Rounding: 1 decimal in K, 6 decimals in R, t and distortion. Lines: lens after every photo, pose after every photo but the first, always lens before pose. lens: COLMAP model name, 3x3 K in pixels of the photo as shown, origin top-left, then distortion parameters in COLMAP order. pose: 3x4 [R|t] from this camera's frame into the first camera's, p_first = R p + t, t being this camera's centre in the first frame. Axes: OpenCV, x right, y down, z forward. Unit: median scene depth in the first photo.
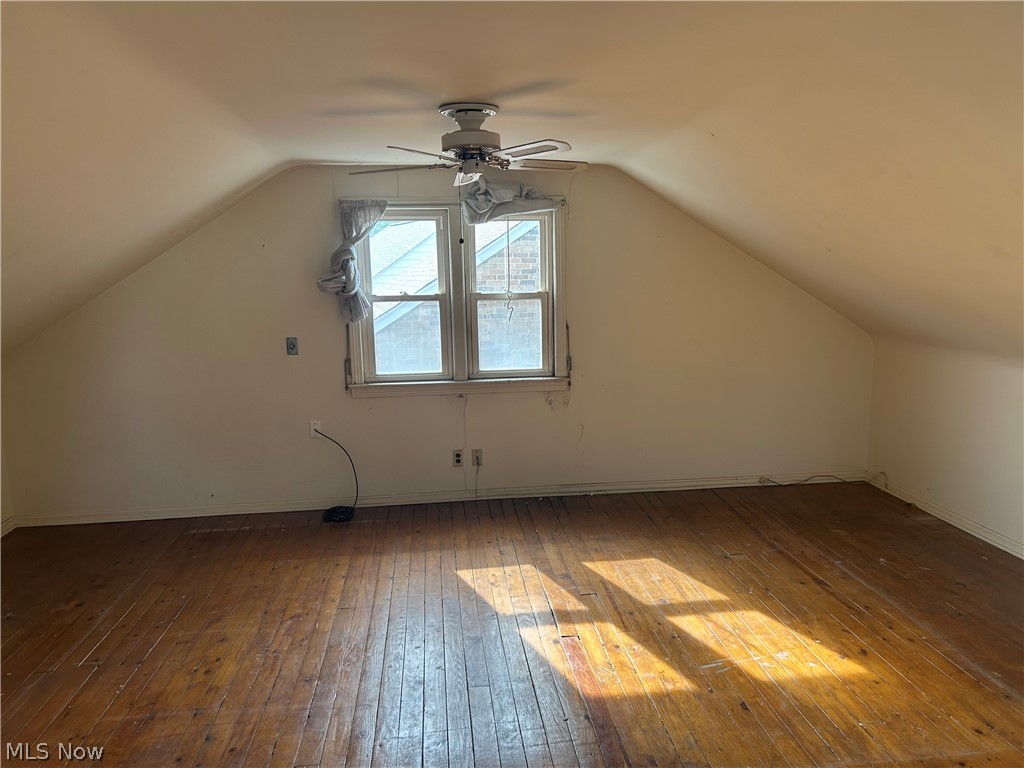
lens RADIAL K [[772.5, 0, 521.4], [0, 772.5, 390.4], [0, 0, 1]] dist [0.029934, -0.035608]
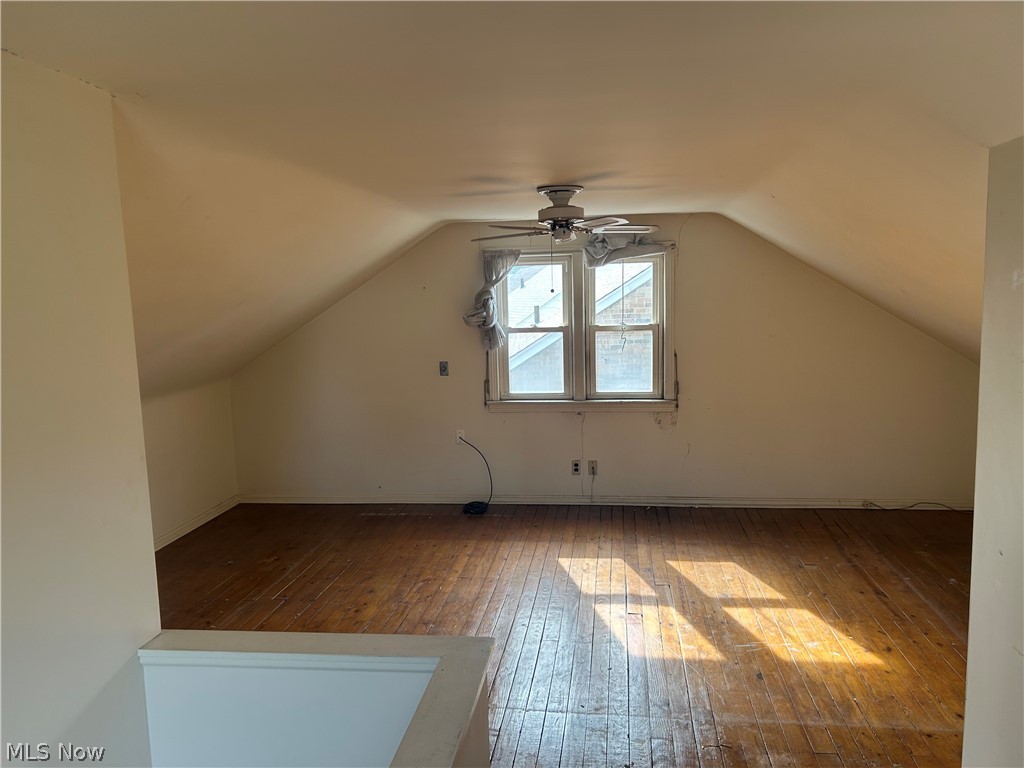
lens RADIAL K [[772.5, 0, 510.1], [0, 772.5, 379.5], [0, 0, 1]] dist [0.029934, -0.035608]
pose [[0.967786, 0.021269, -0.250873, 0.134878], [-0.031338, 0.998853, -0.036208, 0.001560], [0.249815, 0.042903, 0.967343, -0.186393]]
